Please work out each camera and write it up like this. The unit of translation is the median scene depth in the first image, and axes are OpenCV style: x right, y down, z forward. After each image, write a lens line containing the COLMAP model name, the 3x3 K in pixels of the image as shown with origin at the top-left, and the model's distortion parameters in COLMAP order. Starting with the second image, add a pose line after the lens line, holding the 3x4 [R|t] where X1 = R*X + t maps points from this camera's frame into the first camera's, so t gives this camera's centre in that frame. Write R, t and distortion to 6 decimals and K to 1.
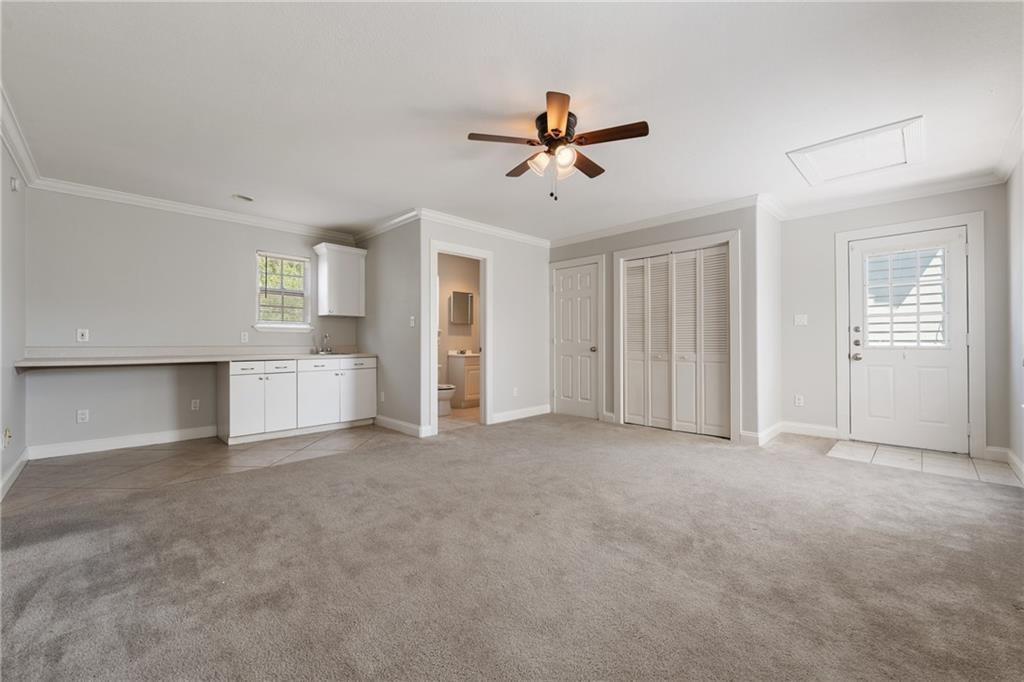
lens RADIAL K [[411.7, 0, 516.3], [0, 411.7, 346.5], [0, 0, 1]] dist [0.000994, -0.000445]
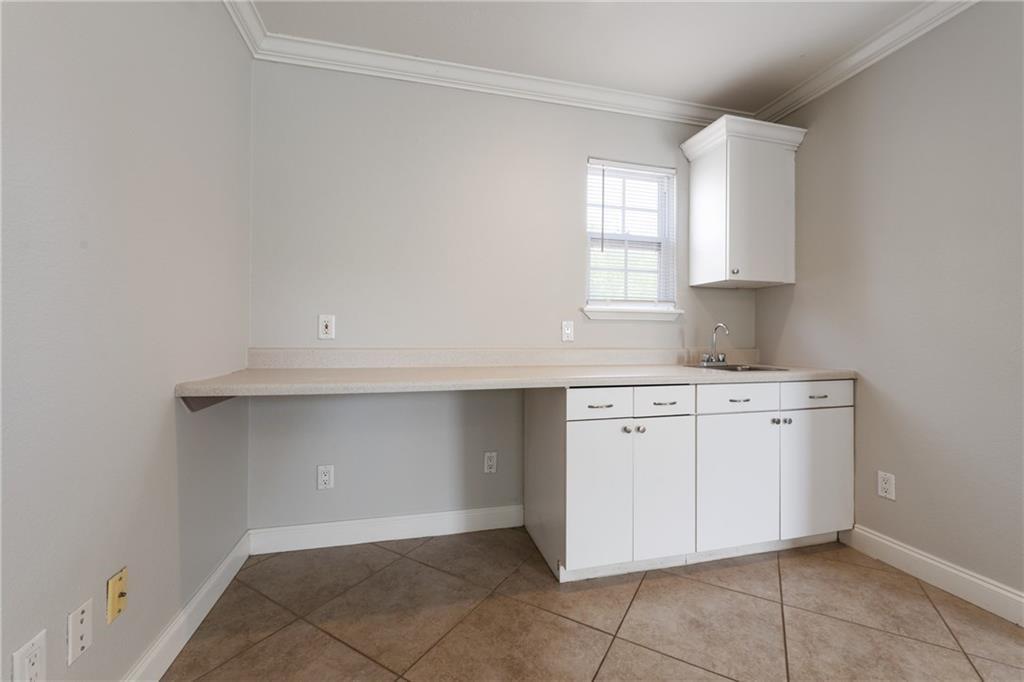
lens RADIAL K [[411.7, 0, 513.5], [0, 411.7, 339.4], [0, 0, 1]] dist [0.000994, -0.000445]
pose [[0.855191, 0.001792, -0.518310, -0.449448], [-0.008016, 0.999920, -0.009768, -0.006131], [0.518251, 0.012508, 0.855137, 0.528409]]
